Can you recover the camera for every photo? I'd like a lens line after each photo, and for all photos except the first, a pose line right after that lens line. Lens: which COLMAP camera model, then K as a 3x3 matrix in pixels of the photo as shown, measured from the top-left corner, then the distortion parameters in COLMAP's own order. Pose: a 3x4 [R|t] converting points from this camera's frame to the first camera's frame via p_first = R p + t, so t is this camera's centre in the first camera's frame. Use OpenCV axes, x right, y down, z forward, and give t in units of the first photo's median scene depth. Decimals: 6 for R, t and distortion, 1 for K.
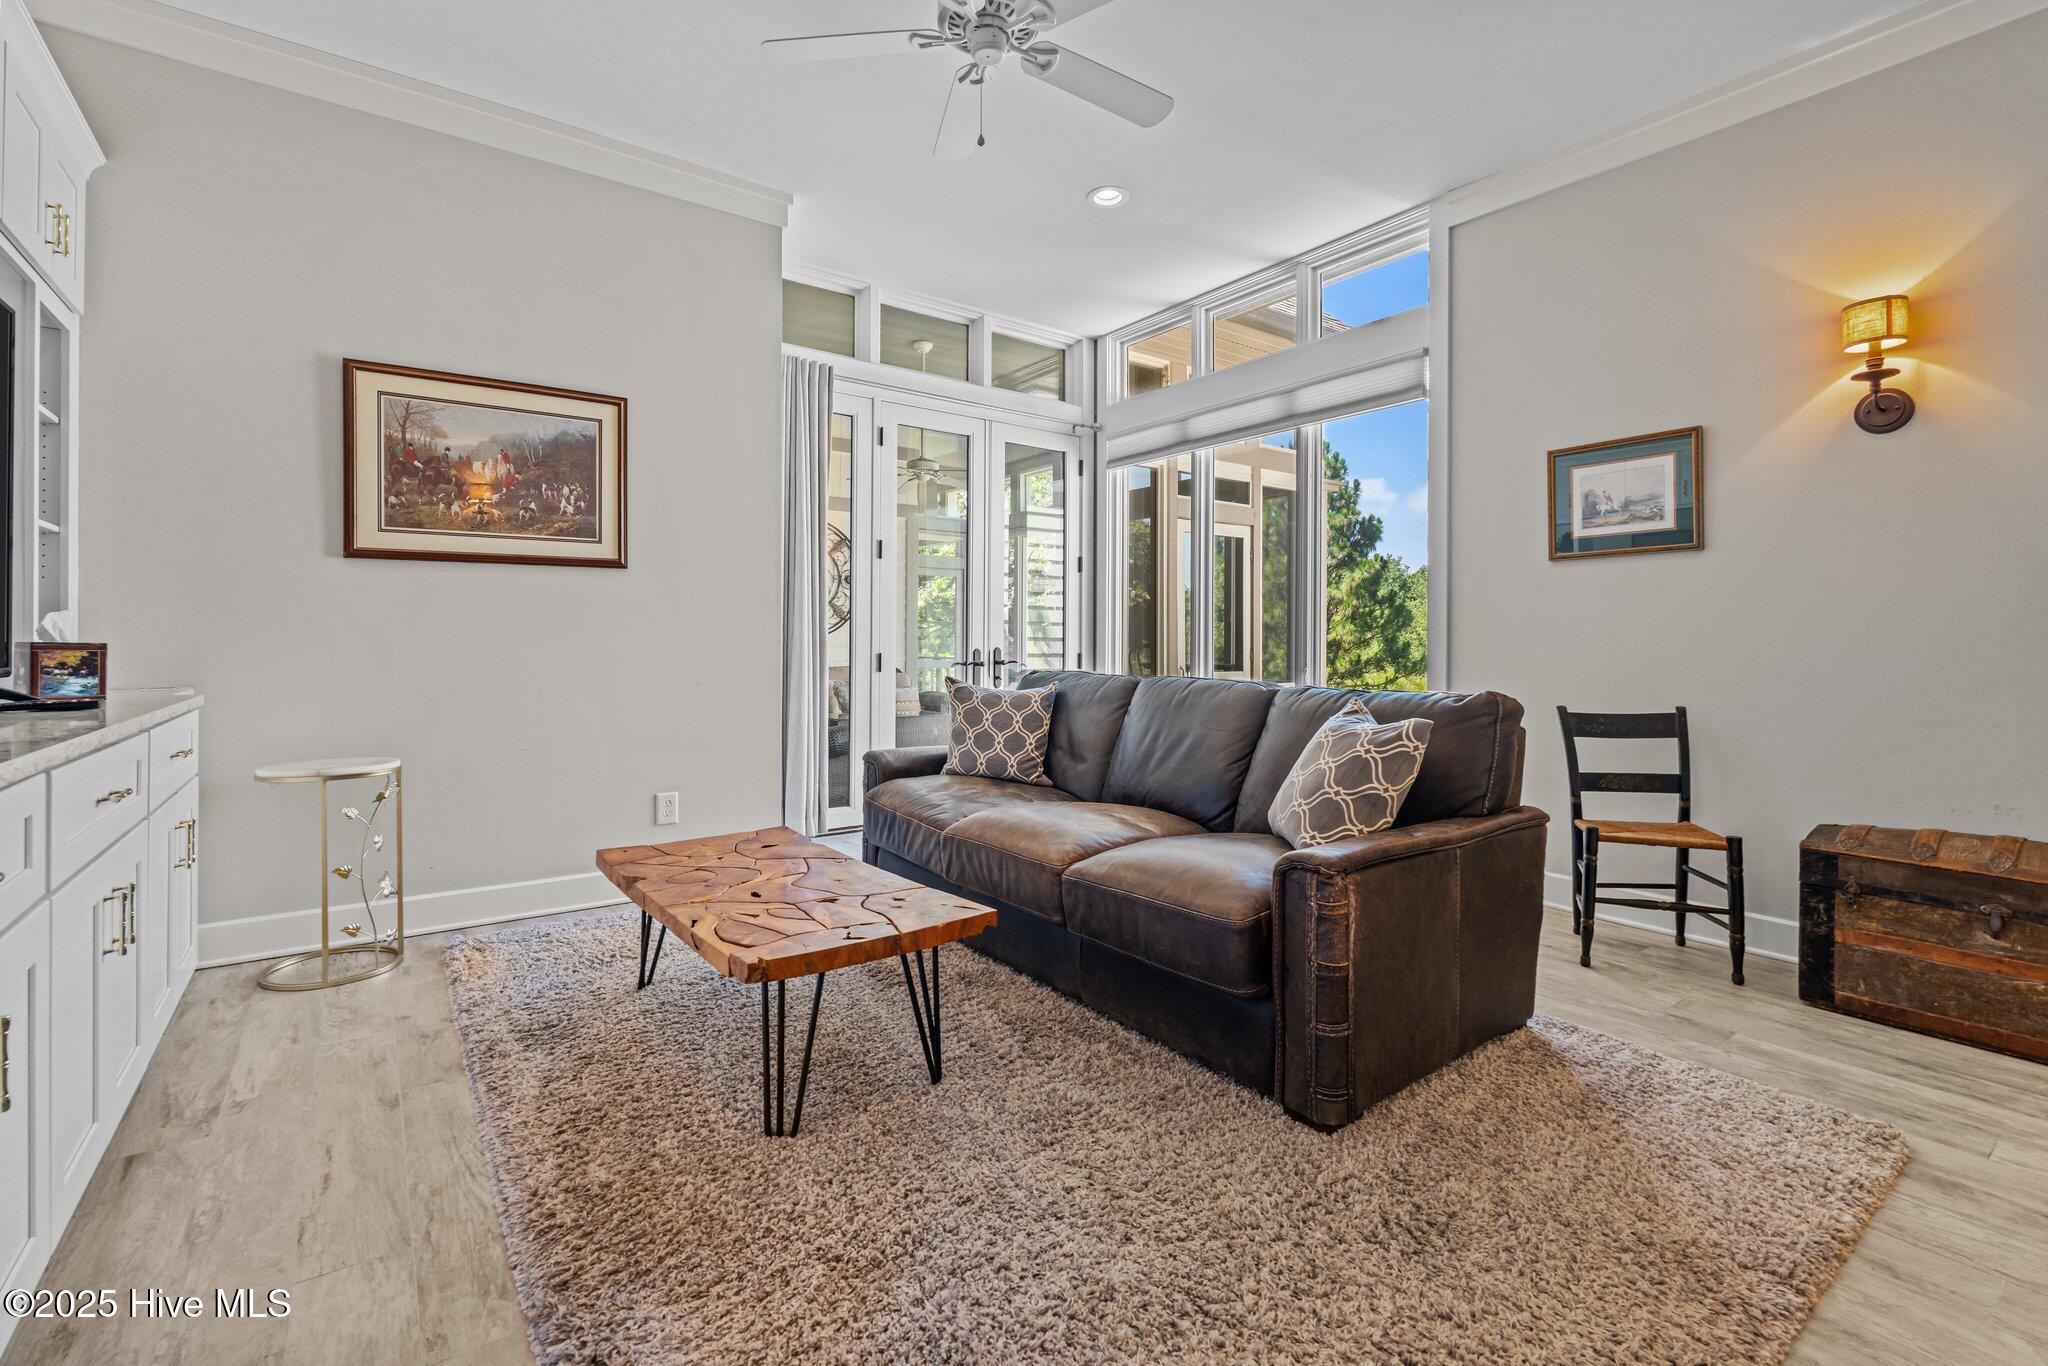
lens RADIAL K [[904.2, 0, 1018.9], [0, 904.2, 664.5], [0, 0, 1]] dist [-0.007974, 0.000400]
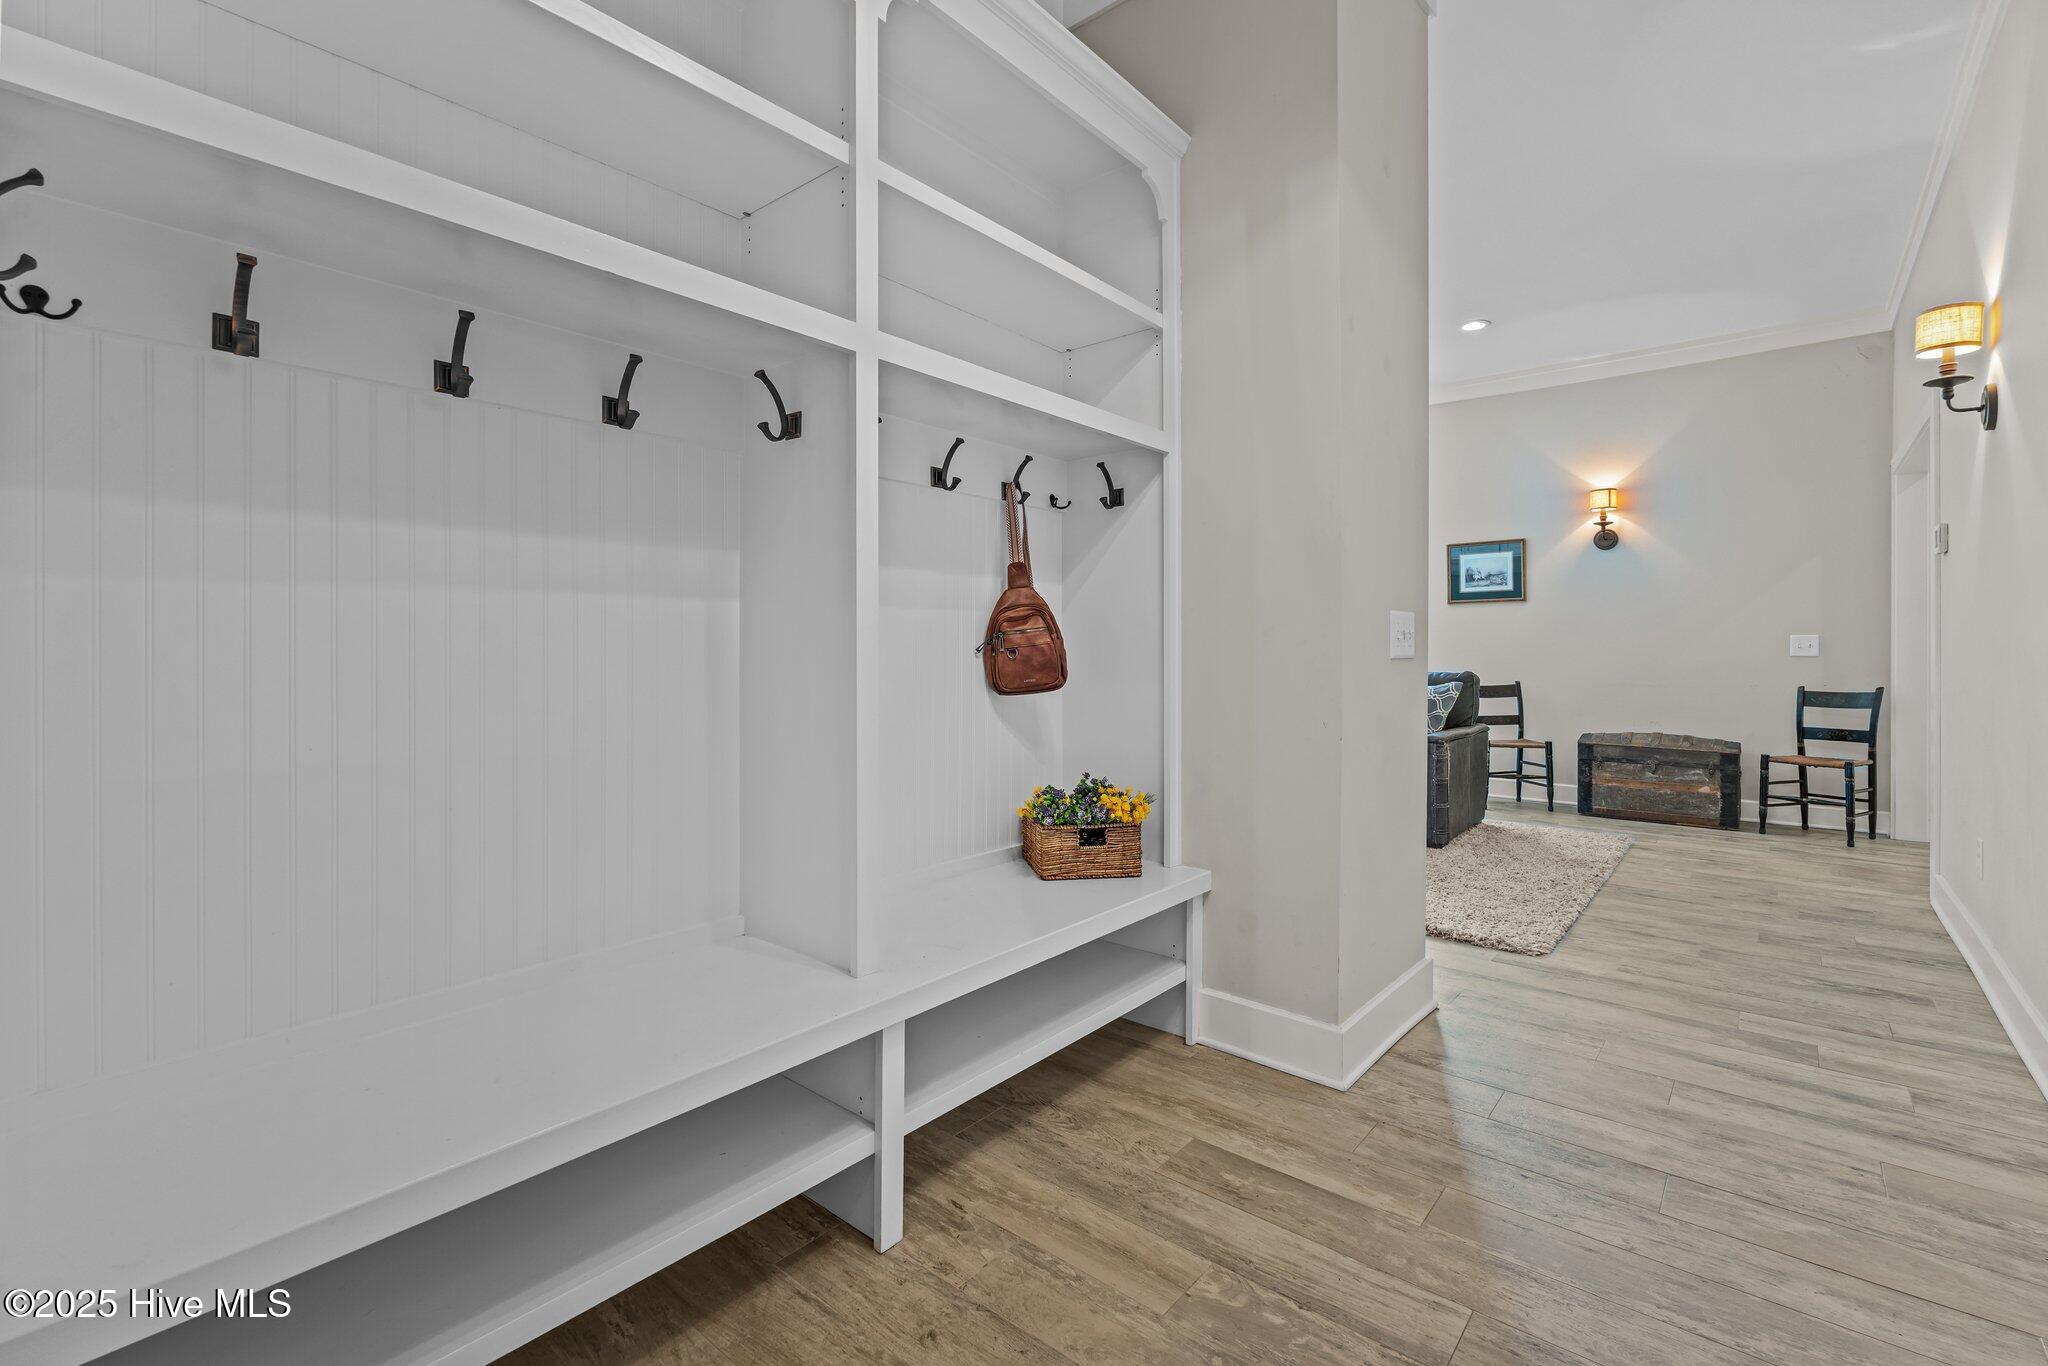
lens RADIAL K [[904.2, 0, 1025.8], [0, 904.2, 671.7], [0, 0, 1]] dist [-0.007974, 0.000400]
pose [[0.970357, -0.009764, 0.241478, -0.890027], [0.009232, 0.999952, 0.003332, 0.011988], [-0.241498, -0.001004, 0.970401, -0.741355]]
